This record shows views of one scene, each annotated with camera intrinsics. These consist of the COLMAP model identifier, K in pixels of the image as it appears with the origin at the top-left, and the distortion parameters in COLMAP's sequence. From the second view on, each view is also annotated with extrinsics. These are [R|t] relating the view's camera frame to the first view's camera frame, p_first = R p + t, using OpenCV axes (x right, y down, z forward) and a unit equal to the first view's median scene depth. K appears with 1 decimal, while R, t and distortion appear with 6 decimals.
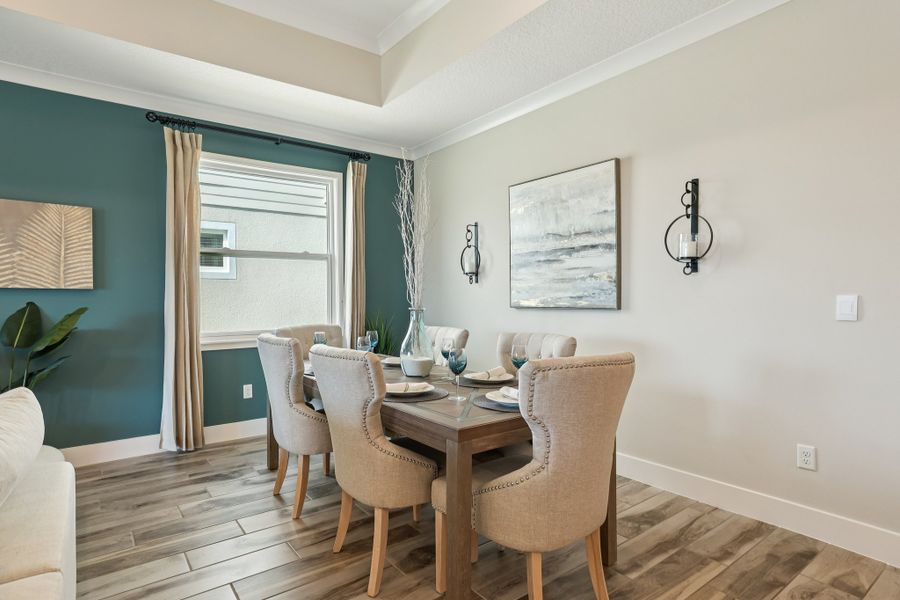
lens RADIAL K [[478.3, 0, 444.8], [0, 478.3, 305.4], [0, 0, 1]] dist [-0.007910, 0.003619]
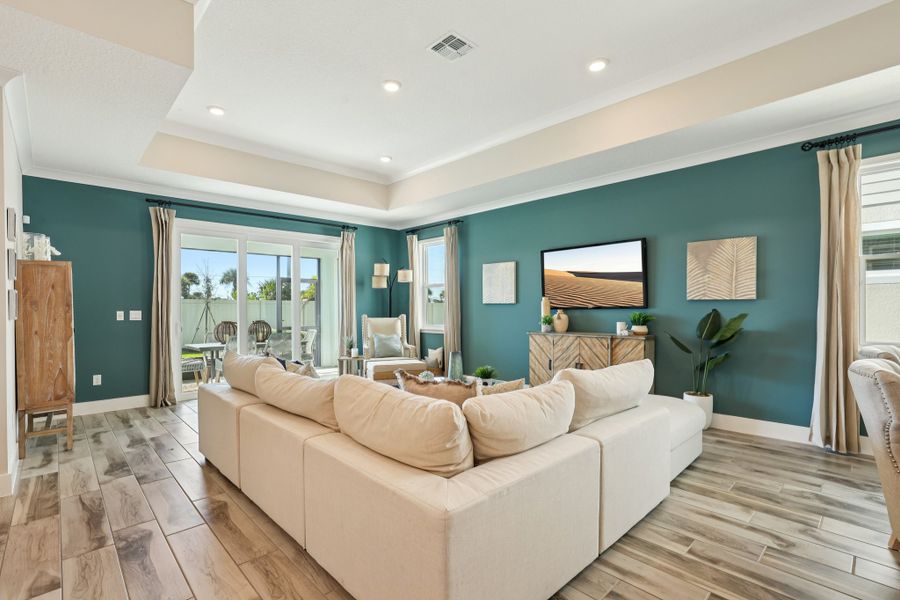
lens RADIAL K [[419.9, 0, 442.5], [0, 419.9, 308.4], [0, 0, 1]] dist [-0.011694, 0.005715]
pose [[0.109176, 0.009993, -0.993972, 0.299588], [-0.010603, 0.999904, 0.008888, -0.010993], [0.993966, 0.009569, 0.109272, 0.035469]]
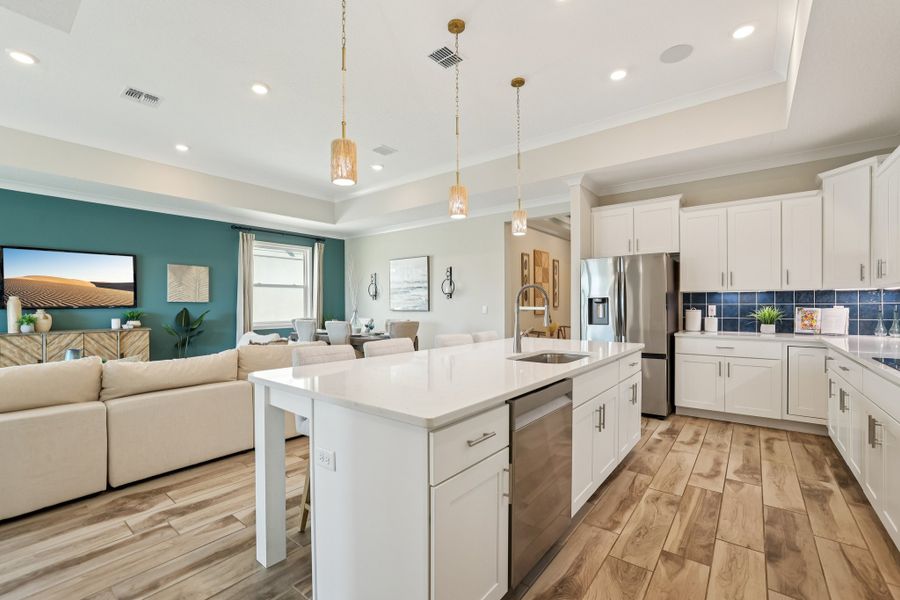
lens RADIAL K [[392.6, 0, 445.9], [0, 392.6, 310.0], [0, 0, 1]] dist [-0.029793, 0.011531]
pose [[0.967443, 0.000010, 0.253091, -0.106344], [0.000866, 0.999994, -0.003349, 0.011028], [-0.253089, 0.003460, 0.967437, -1.139939]]
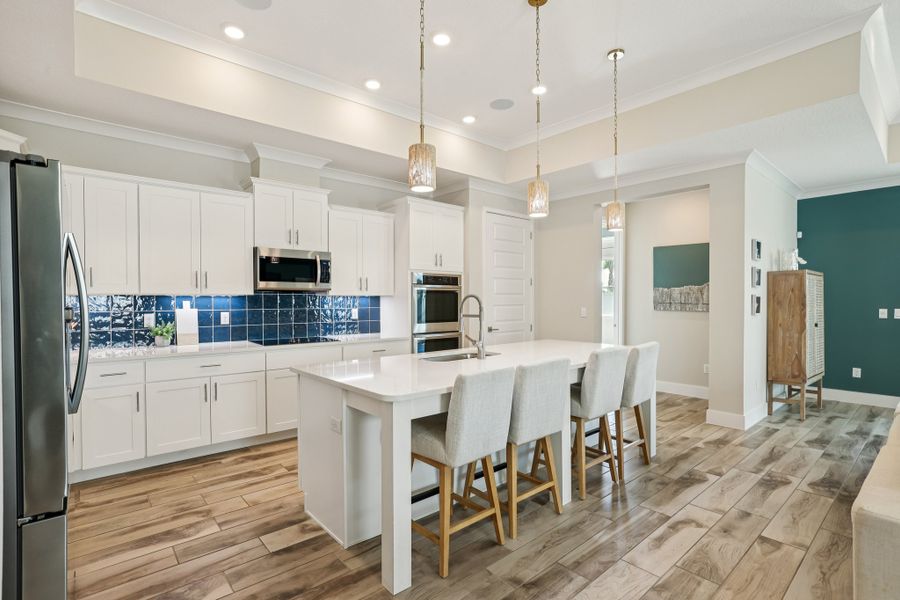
lens RADIAL K [[419.9, 0, 441.4], [0, 419.9, 309.3], [0, 0, 1]] dist [-0.011694, 0.005715]
pose [[-0.998523, 0.009893, -0.053426, 0.365127], [0.007796, 0.999196, 0.039321, -0.046633], [0.053772, 0.038847, -0.997797, 0.476376]]
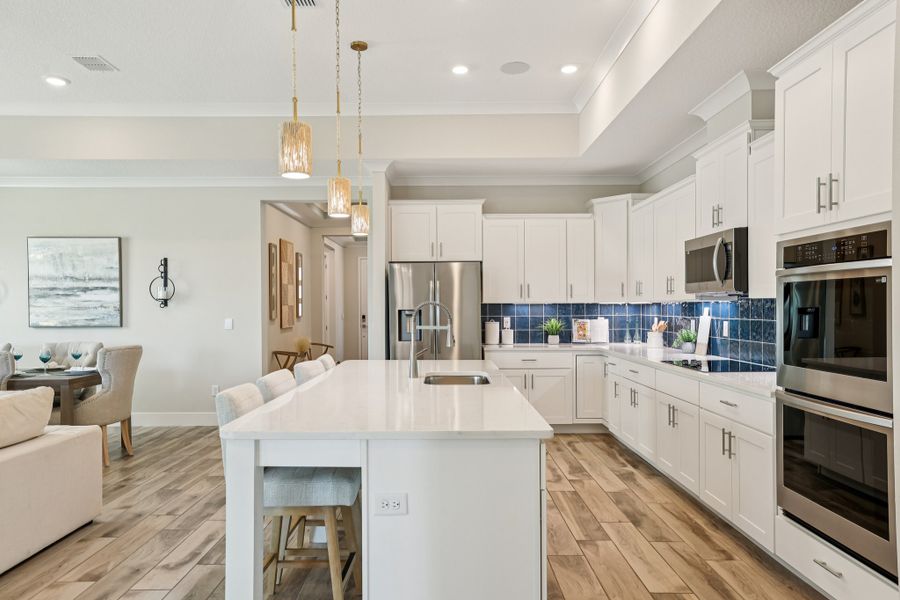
lens RADIAL K [[587.4, 0, 447.6], [0, 587.4, 313.0], [0, 0, 1]] dist [0.004676, 0.015342]
pose [[0.596187, -0.003536, 0.802838, -0.577622], [0.011974, 0.999918, -0.004487, -0.016174], [-0.802756, 0.012288, 0.596181, -1.087660]]
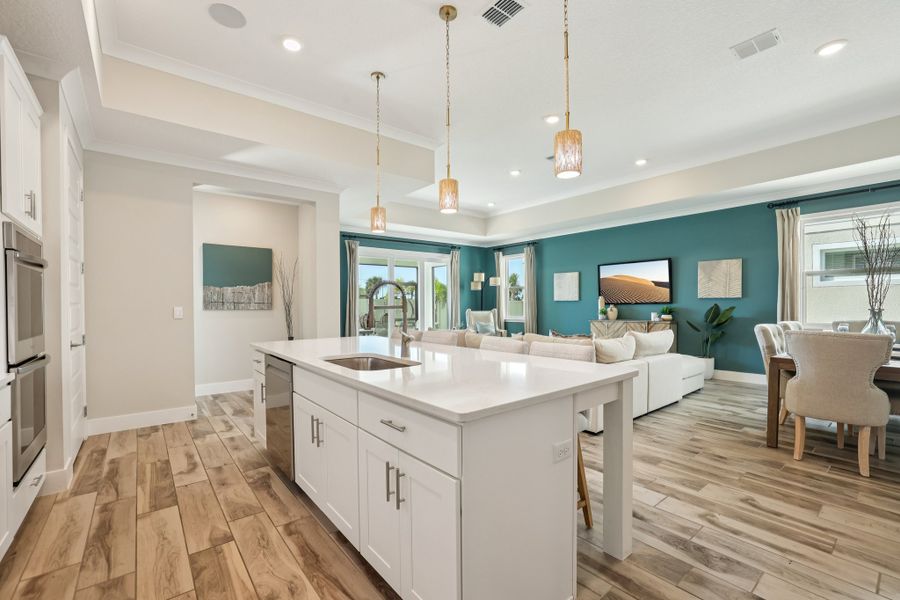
lens RADIAL K [[392.6, 0, 442.2], [0, 392.6, 309.1], [0, 0, 1]] dist [-0.029793, 0.011531]
pose [[0.023144, 0.018387, -0.999563, 0.952134], [-0.007720, 0.999804, 0.018213, -0.005075], [0.999702, 0.007295, 0.023282, -0.357197]]
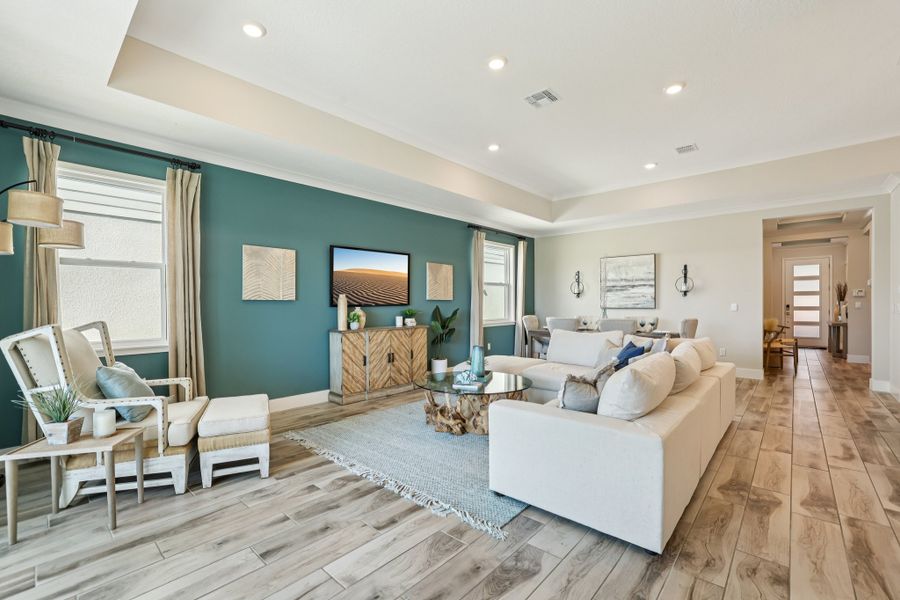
lens RADIAL K [[392.6, 0, 448.3], [0, 392.6, 305.8], [0, 0, 1]] dist [-0.029793, 0.011531]
pose [[0.980550, 0.000546, 0.196269, -1.169835], [0.002015, 0.999915, -0.012851, 0.018341], [-0.196259, 0.012997, 0.980466, -0.908870]]
